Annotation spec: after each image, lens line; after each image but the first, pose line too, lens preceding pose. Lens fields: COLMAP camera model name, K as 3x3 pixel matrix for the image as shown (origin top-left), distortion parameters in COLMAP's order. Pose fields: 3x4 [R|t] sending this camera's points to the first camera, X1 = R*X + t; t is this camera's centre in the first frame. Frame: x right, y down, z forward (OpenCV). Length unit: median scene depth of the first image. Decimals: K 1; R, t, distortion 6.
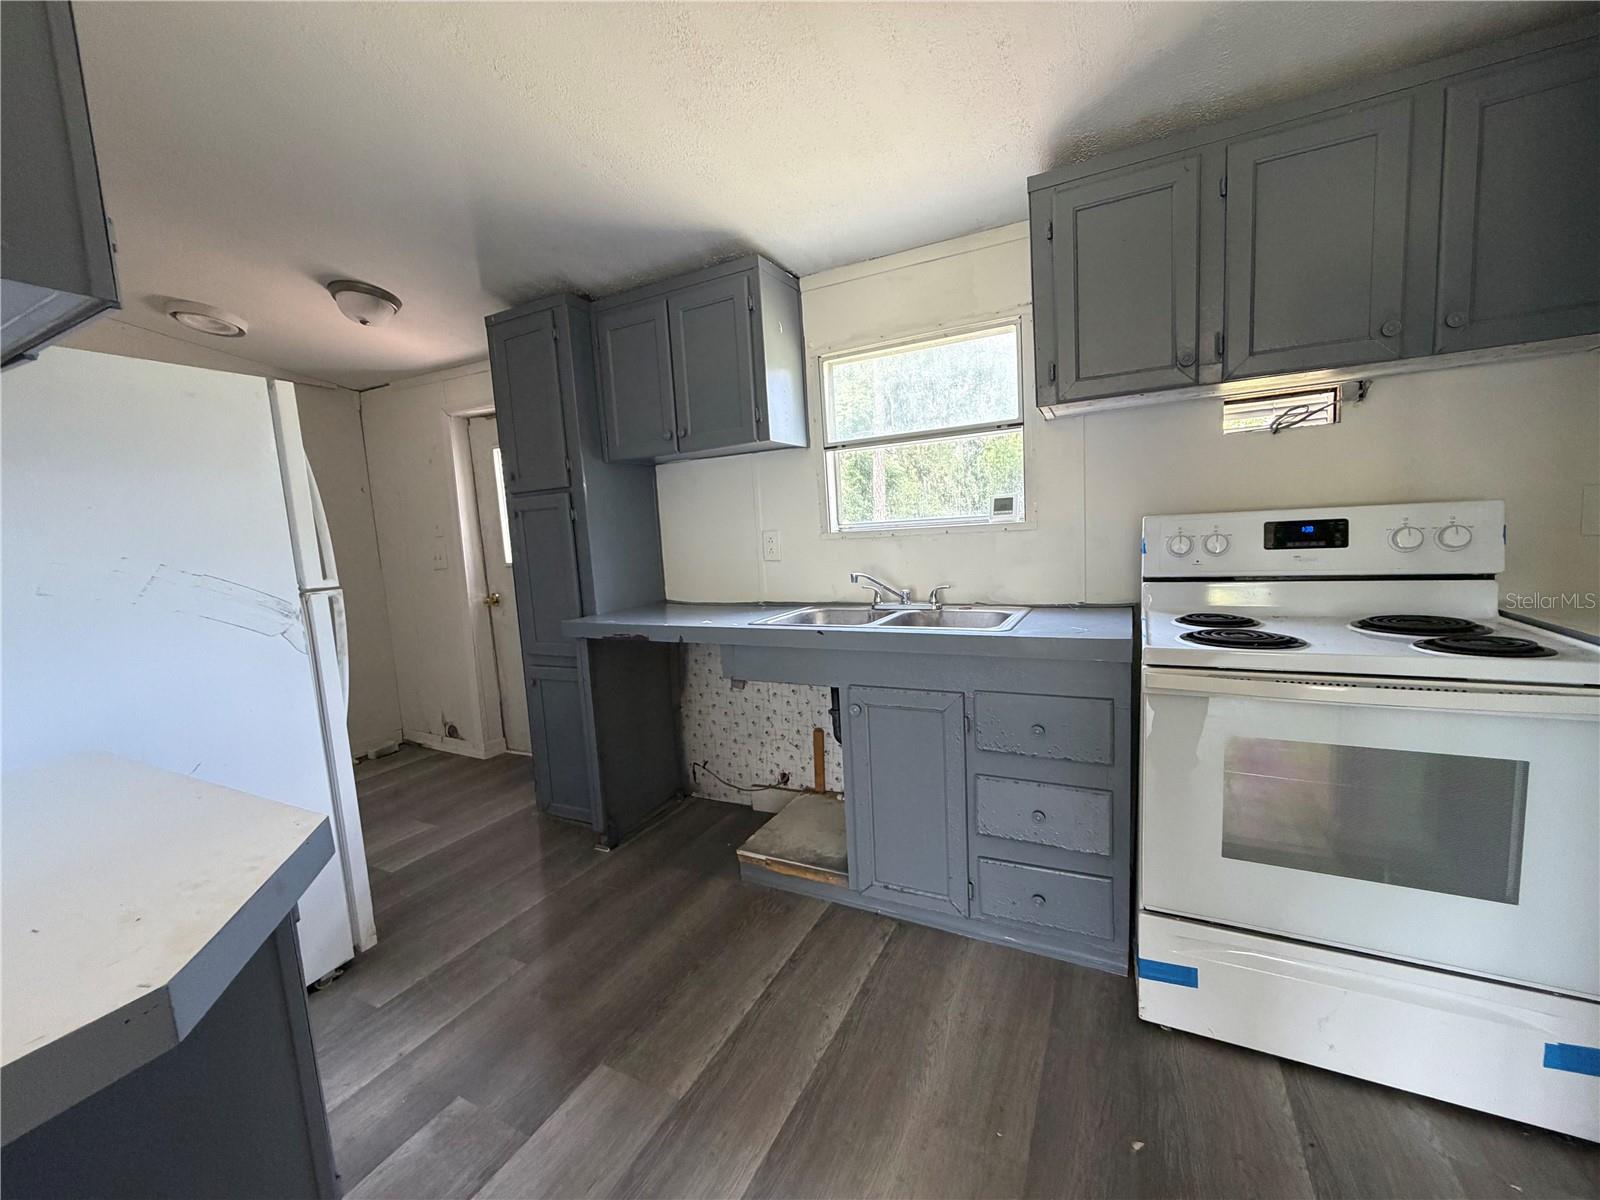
lens RADIAL K [[635.8, 0, 801.5], [0, 635.8, 602.0], [0, 0, 1]] dist [0.001375, 0.000221]
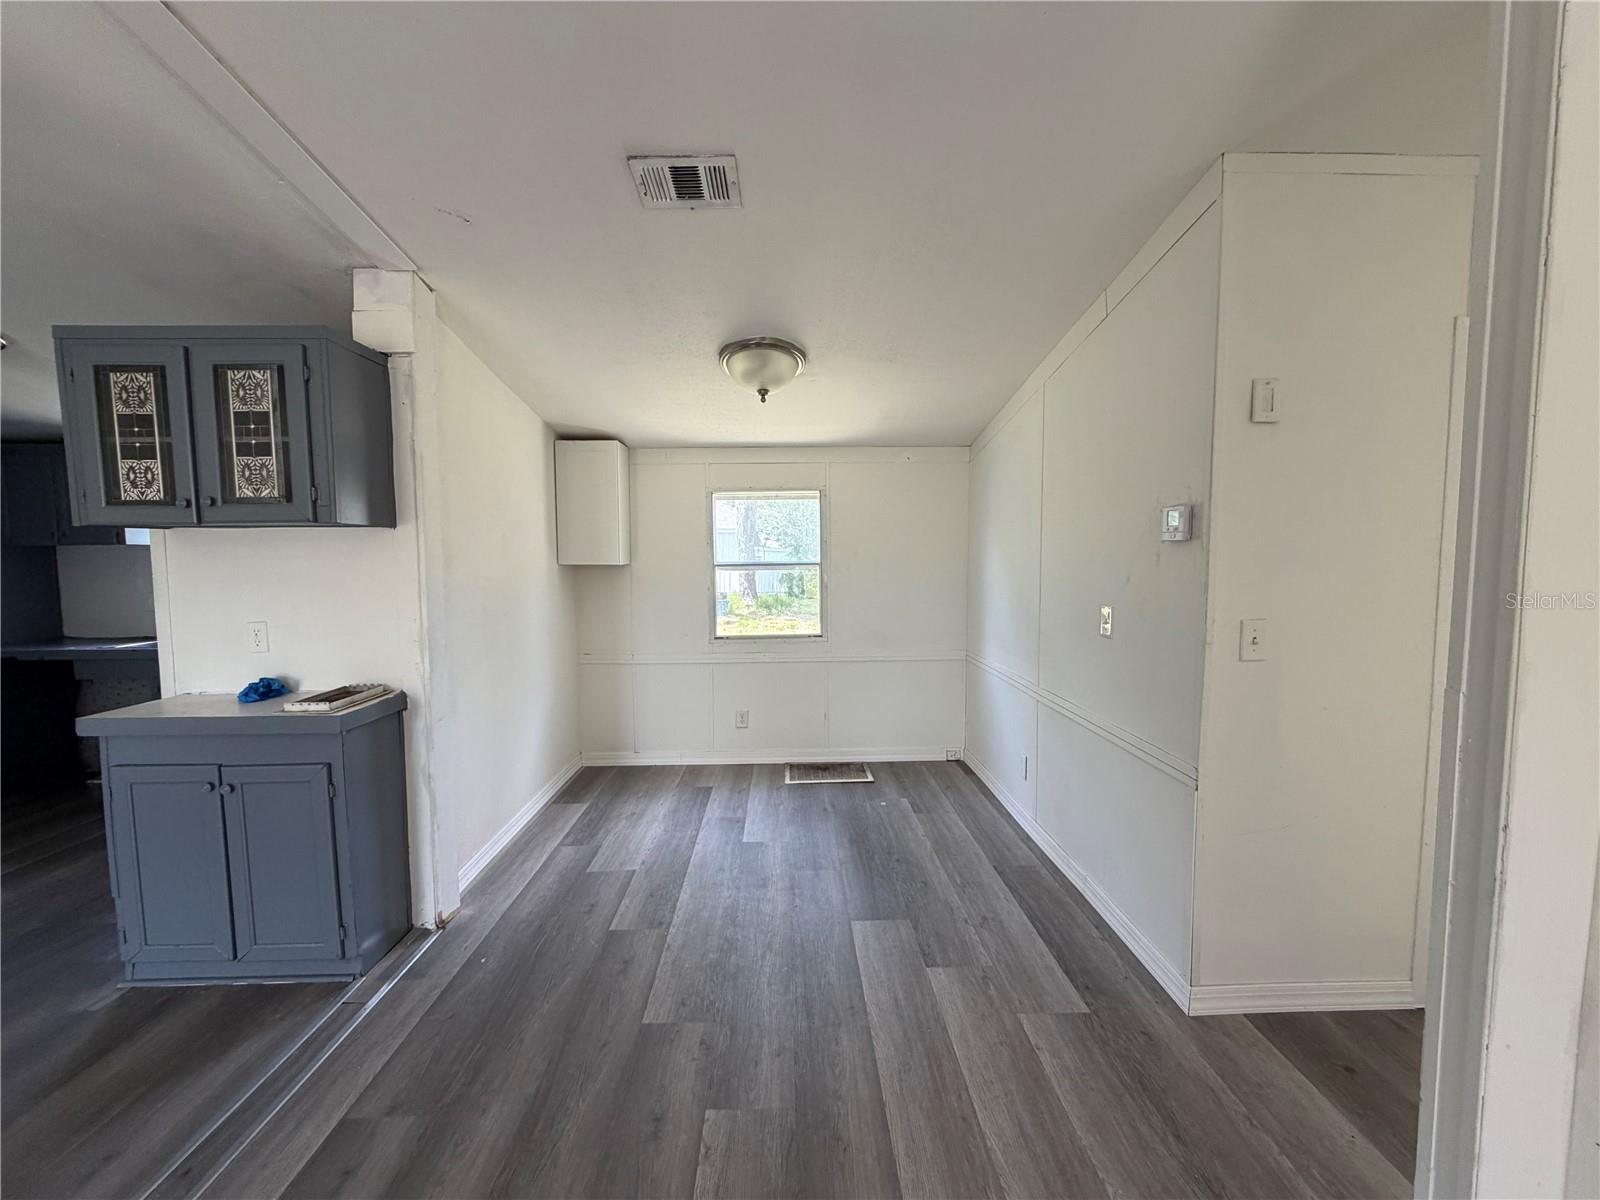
lens RADIAL K [[635.8, 0, 801.5], [0, 635.8, 602.0], [0, 0, 1]] dist [0.001375, 0.000221]
pose [[0.874082, 0.015618, 0.485527, 0.617677], [0.015697, 0.998053, -0.060363, 0.036912], [-0.485525, 0.060383, 0.872135, -1.223412]]
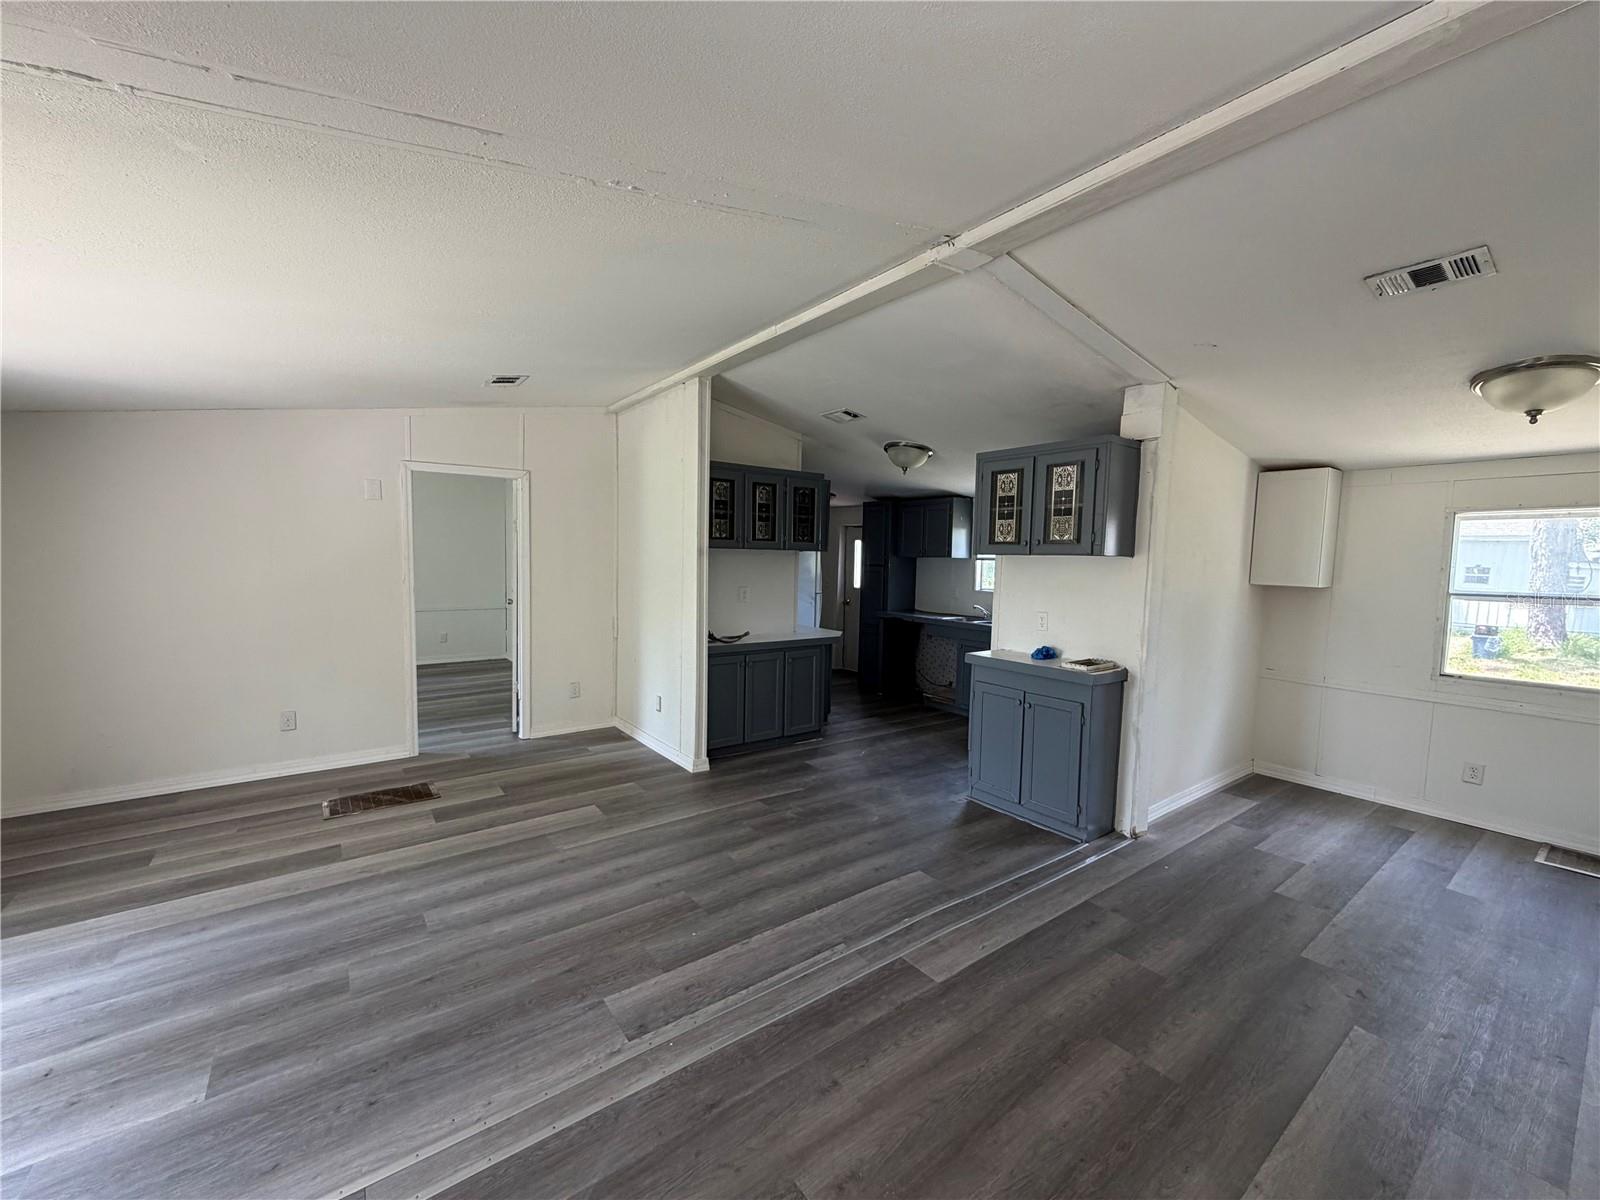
lens RADIAL K [[635.8, 0, 801.5], [0, 635.8, 602.0], [0, 0, 1]] dist [0.001375, 0.000221]
pose [[0.895870, 0.108548, -0.430852, 0.518547], [-0.126340, 0.991904, -0.012802, 0.064192], [0.425975, 0.065903, 0.902332, -1.625284]]
